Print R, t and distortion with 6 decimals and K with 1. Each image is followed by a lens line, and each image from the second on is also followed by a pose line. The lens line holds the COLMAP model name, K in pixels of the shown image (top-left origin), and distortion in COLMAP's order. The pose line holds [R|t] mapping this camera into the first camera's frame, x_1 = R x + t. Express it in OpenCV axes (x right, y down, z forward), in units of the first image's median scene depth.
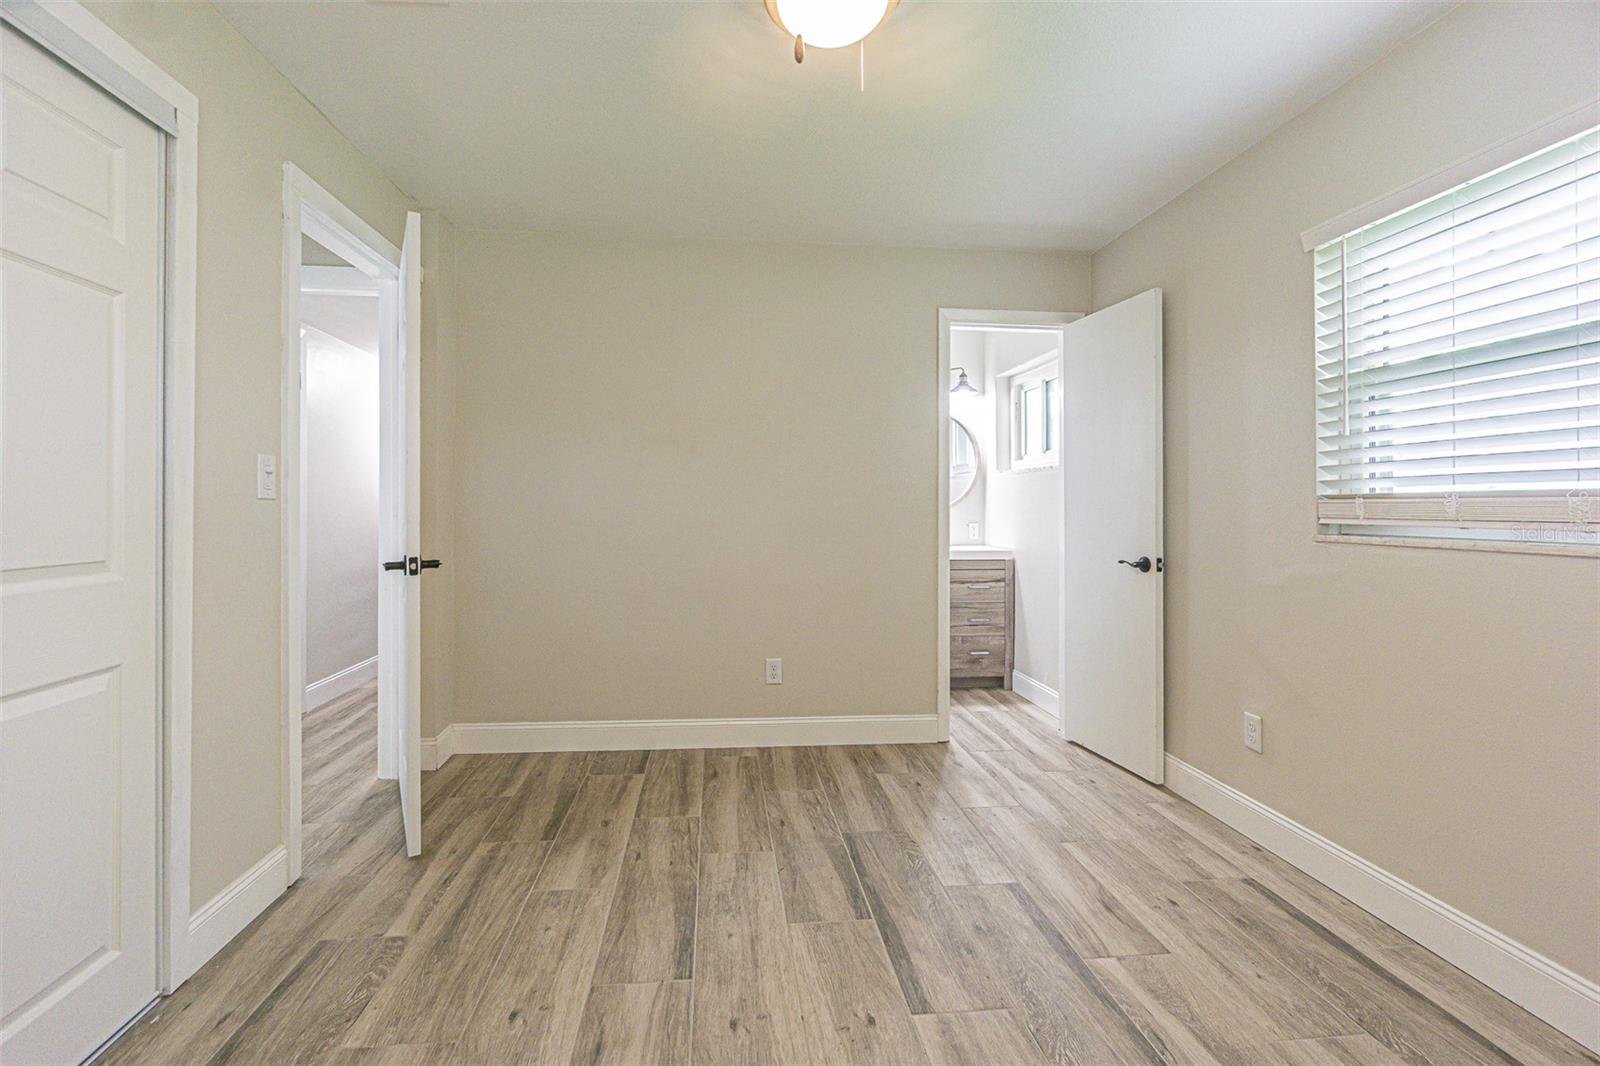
lens RADIAL K [[716.6, 0, 793.4], [0, 716.6, 506.0], [0, 0, 1]] dist [0.000313, 0.000220]
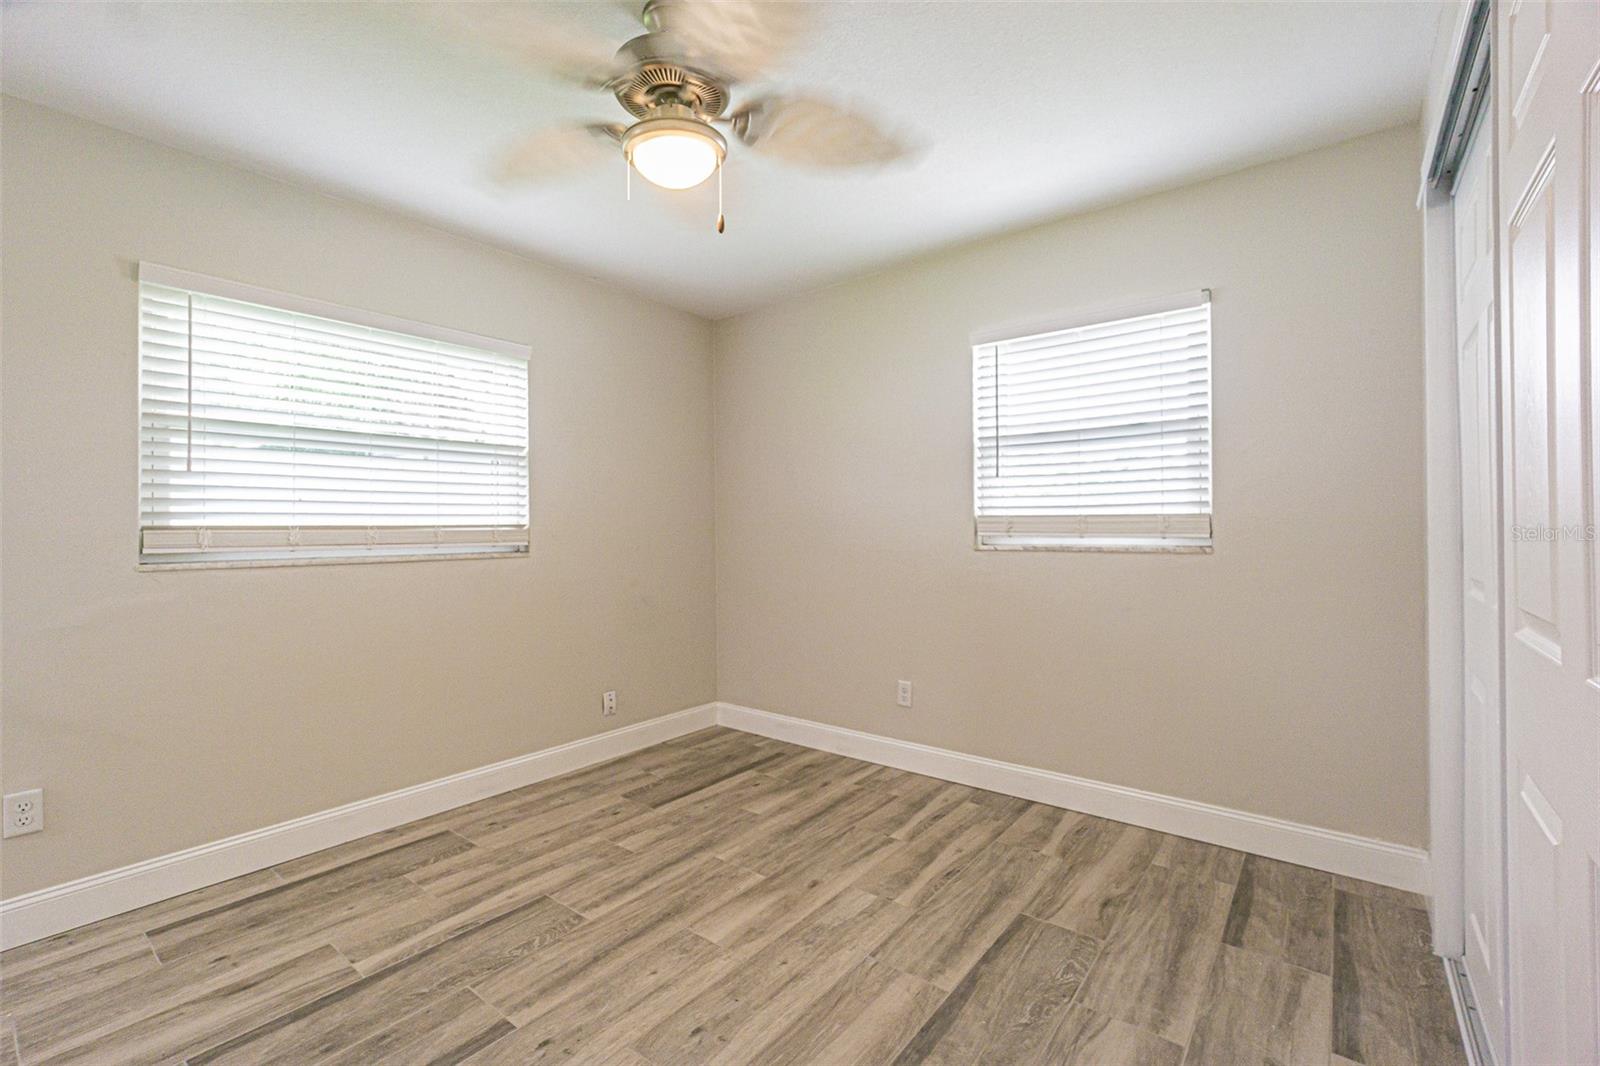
lens RADIAL K [[688.2, 0, 781.8], [0, 688.2, 539.2], [0, 0, 1]] dist [-0.001039, 0.000232]
pose [[-0.704463, -0.004457, 0.709727, -0.628621], [0.009494, 0.999832, 0.015701, -0.003819], [-0.709677, 0.017799, -0.704302, 1.107385]]
